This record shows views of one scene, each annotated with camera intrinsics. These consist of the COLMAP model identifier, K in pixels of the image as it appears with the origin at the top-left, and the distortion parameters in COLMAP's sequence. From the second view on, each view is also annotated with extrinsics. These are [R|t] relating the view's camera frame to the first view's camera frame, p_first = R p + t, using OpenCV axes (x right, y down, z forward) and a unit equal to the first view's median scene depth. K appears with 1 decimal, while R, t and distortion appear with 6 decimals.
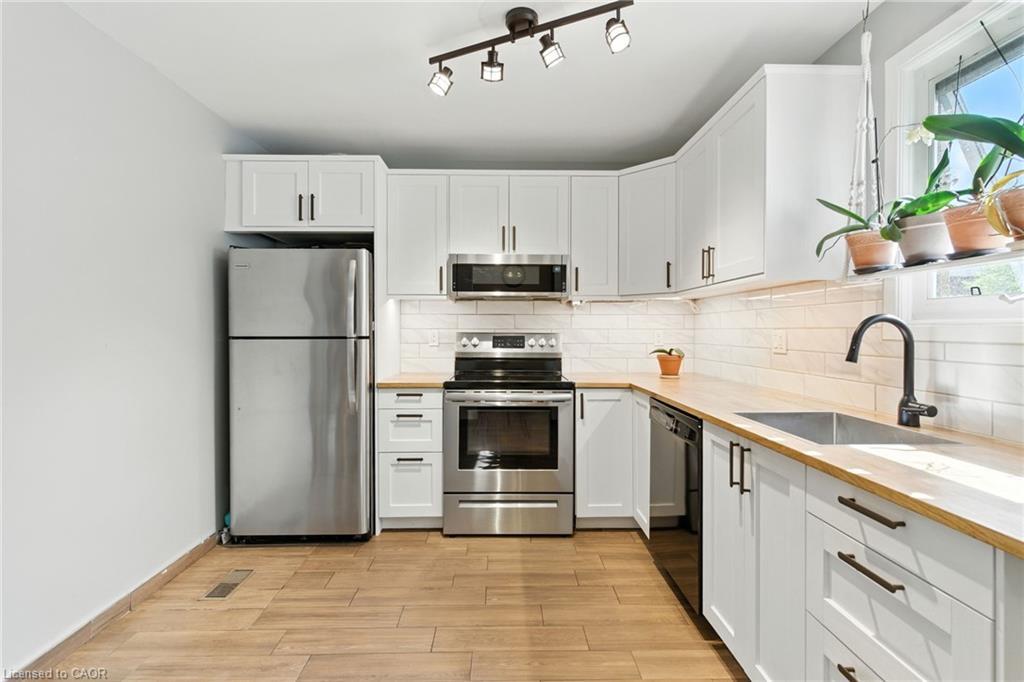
lens RADIAL K [[458.1, 0, 511.5], [0, 458.1, 332.7], [0, 0, 1]] dist [0.005050, -0.002658]
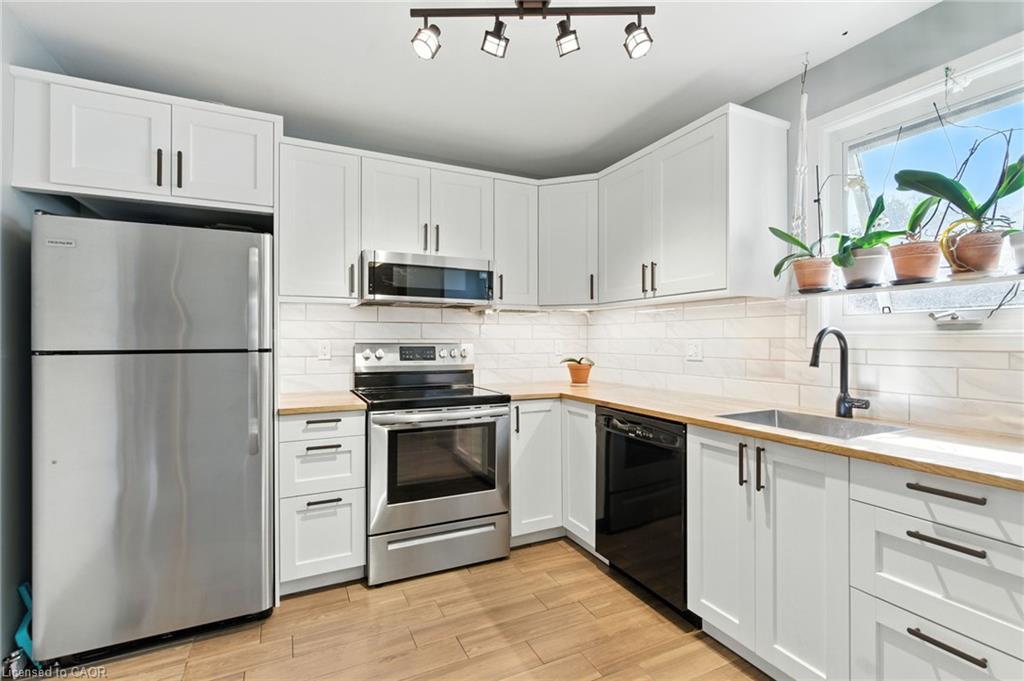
lens RADIAL K [[458.1, 0, 508.5], [0, 458.1, 339.5], [0, 0, 1]] dist [0.005050, -0.002658]
pose [[0.910615, -0.000851, 0.413256, -0.289221], [0.003535, 0.999977, -0.005728, -0.001832], [-0.413241, 0.006677, 0.910597, 0.149314]]
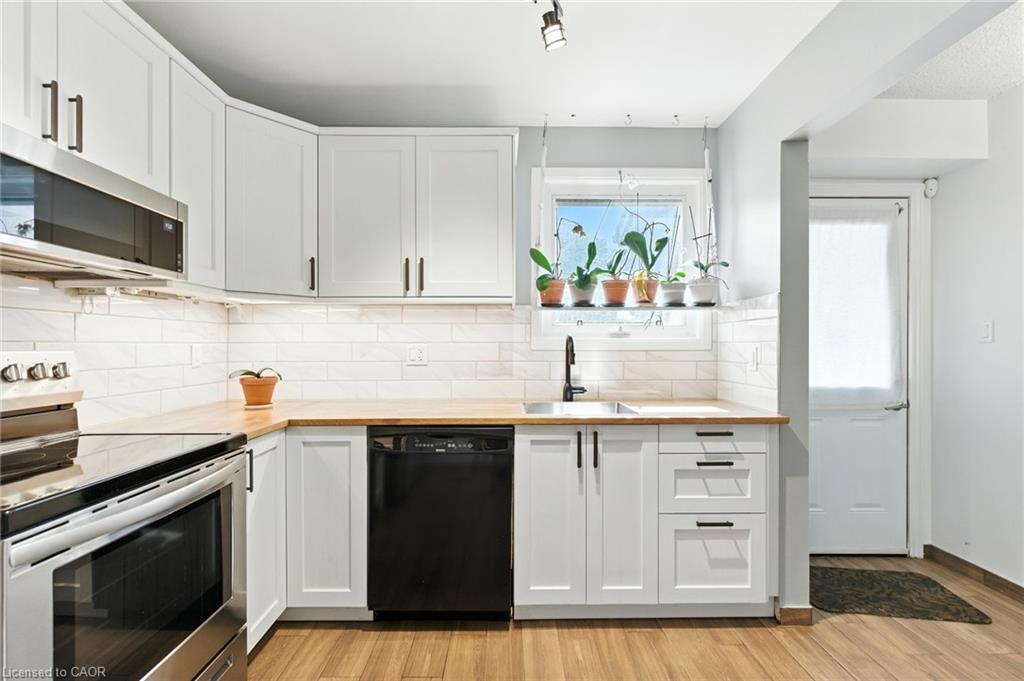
lens RADIAL K [[458.1, 0, 503.8], [0, 458.1, 345.9], [0, 0, 1]] dist [0.005050, -0.002658]
pose [[0.023310, -0.003438, 0.999722, -0.488353], [0.006562, 0.999973, 0.003286, -0.003115], [-0.999707, 0.006484, 0.023332, 0.729634]]
